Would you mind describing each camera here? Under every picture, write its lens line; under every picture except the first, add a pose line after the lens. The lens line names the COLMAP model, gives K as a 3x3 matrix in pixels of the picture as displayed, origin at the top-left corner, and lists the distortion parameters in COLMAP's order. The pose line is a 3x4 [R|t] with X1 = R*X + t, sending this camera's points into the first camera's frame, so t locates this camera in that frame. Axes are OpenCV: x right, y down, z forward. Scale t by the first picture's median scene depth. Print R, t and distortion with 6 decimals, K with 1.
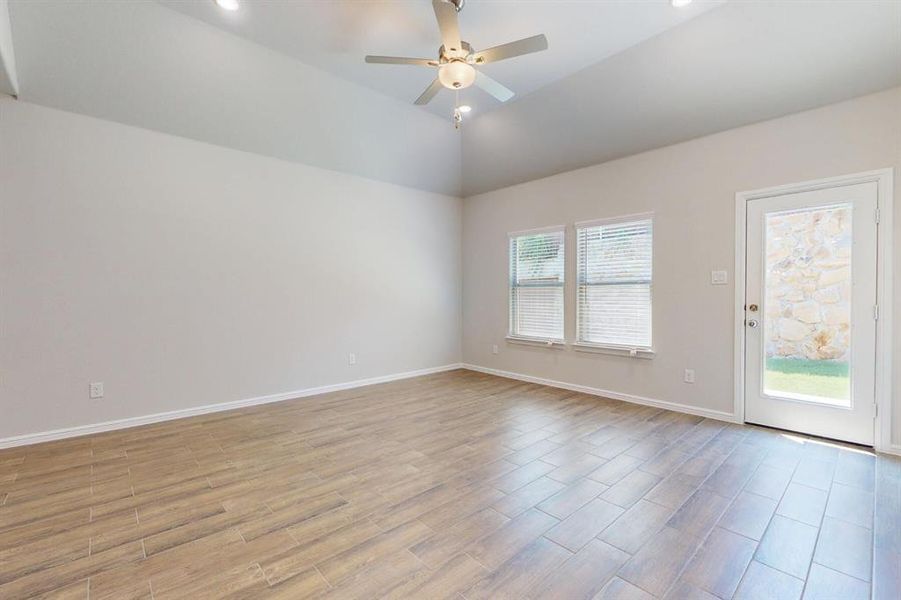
lens RADIAL K [[391.5, 0, 450.0], [0, 391.5, 302.6], [0, 0, 1]] dist [-0.000612, -0.000260]
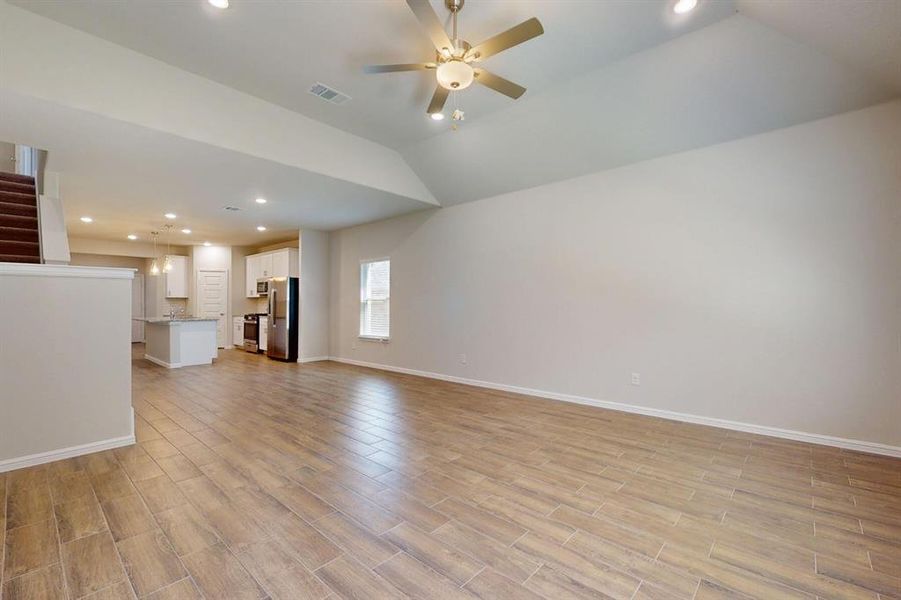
lens RADIAL K [[391.5, 0, 450.0], [0, 391.5, 302.6], [0, 0, 1]] dist [-0.000612, -0.000260]
pose [[0.102007, -0.003600, -0.994777, 0.694020], [-0.018676, 0.999810, -0.005533, -0.011246], [0.994608, 0.019143, 0.101921, 0.643583]]
